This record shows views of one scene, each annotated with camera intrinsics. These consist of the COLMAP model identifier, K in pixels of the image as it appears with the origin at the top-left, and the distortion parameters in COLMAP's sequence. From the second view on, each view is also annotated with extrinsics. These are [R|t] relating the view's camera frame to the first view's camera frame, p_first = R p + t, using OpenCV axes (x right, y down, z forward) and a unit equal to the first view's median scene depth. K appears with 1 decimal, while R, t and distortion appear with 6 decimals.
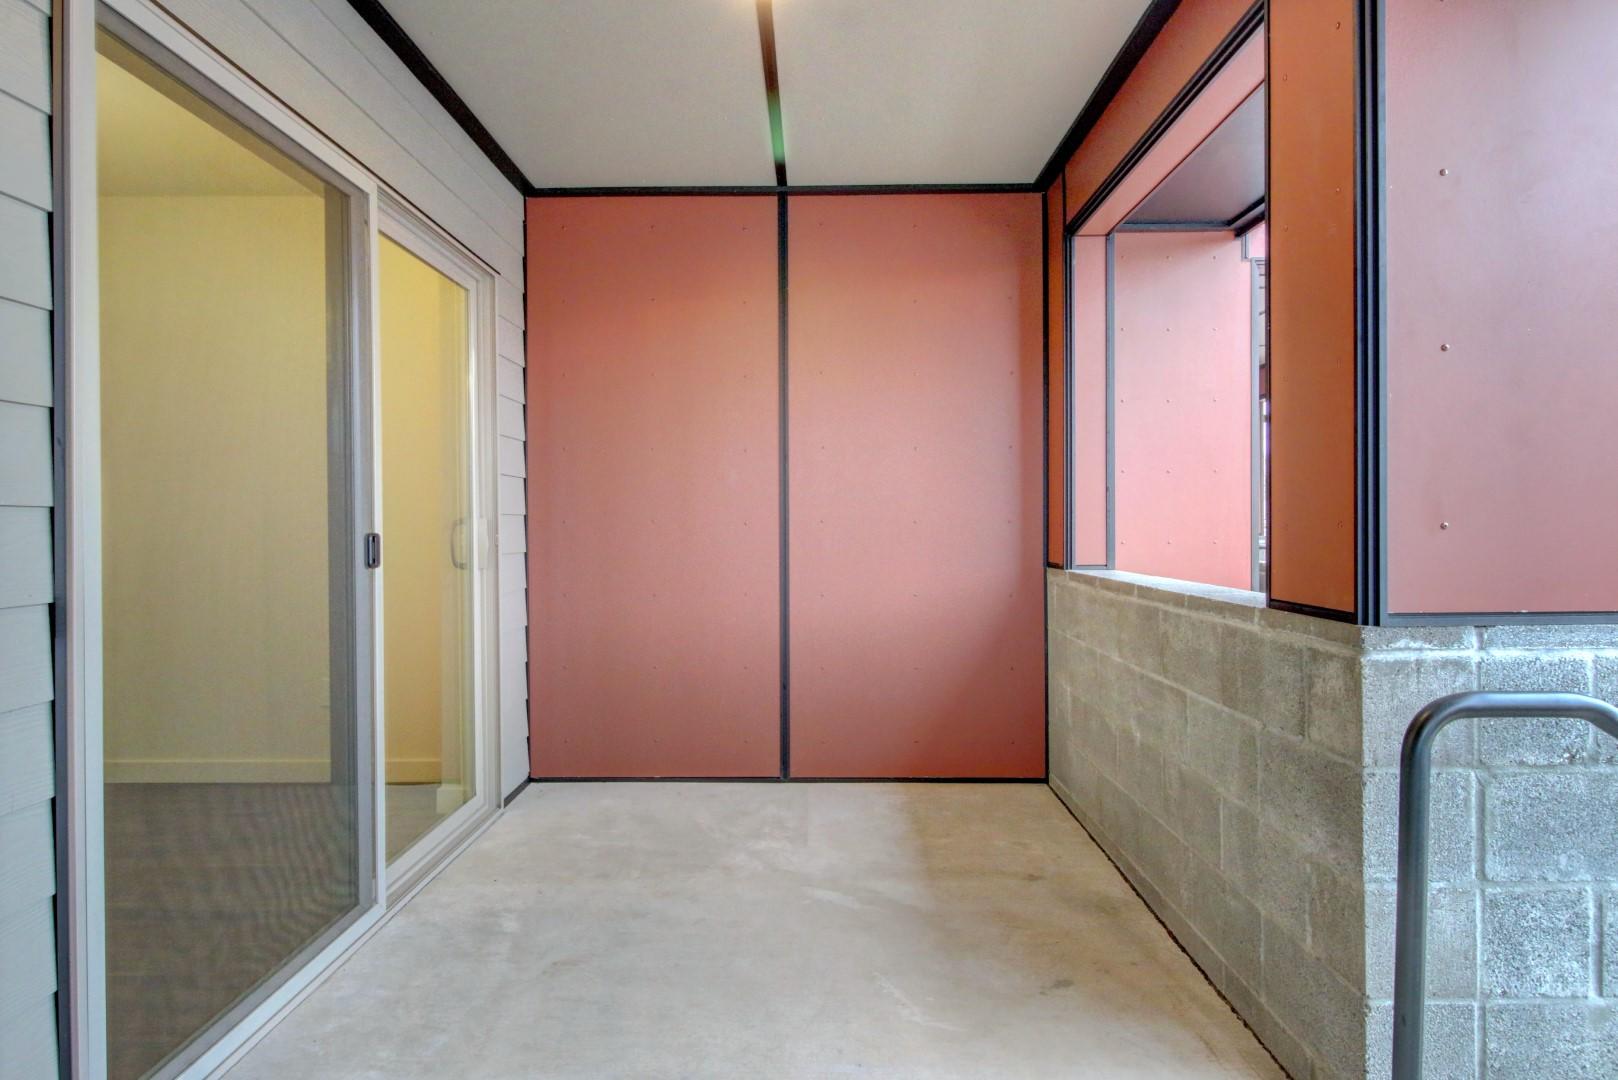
lens RADIAL K [[1003.7, 0, 809.0], [0, 1003.7, 540.0], [0, 0, 1]] dist [-0.001765, -0.000355]
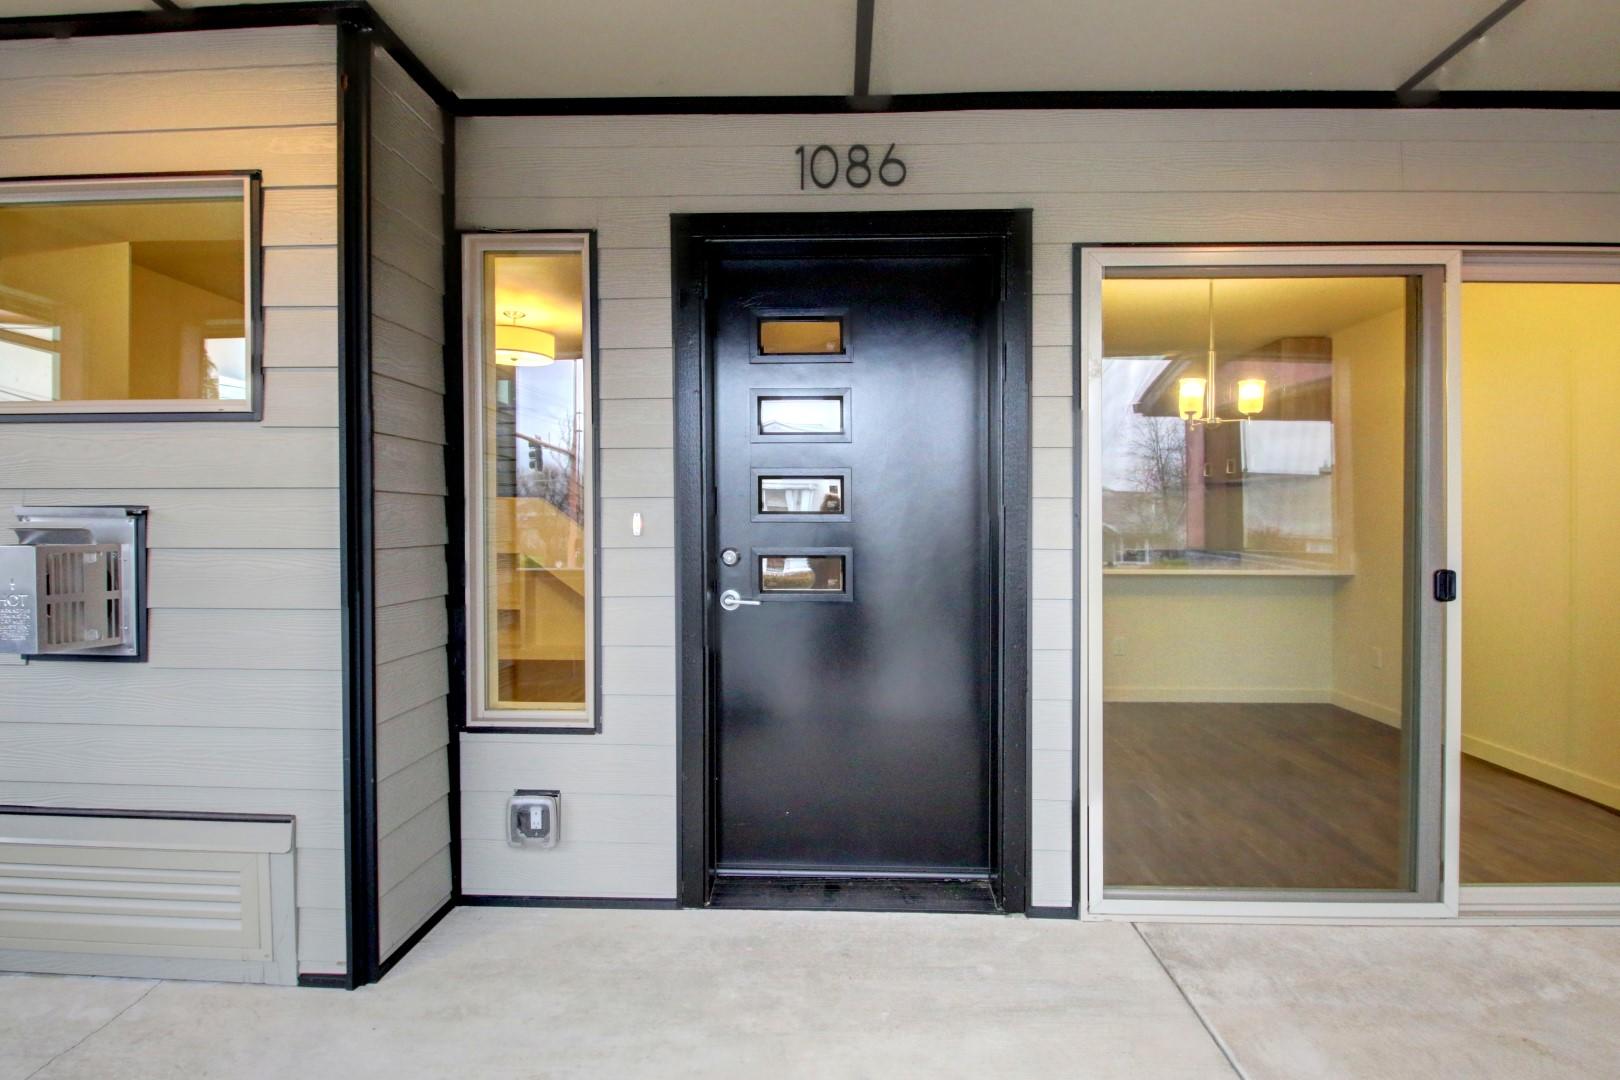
lens RADIAL K [[824.6, 0, 810.0], [0, 824.6, 540.0], [0, 0, 1]] dist [-0.000366, -0.000548]
pose [[-0.038385, 0.031911, -0.998753, 0.503413], [-0.020610, 0.999252, 0.032719, -0.054041], [0.999050, 0.021840, -0.037699, 0.335057]]
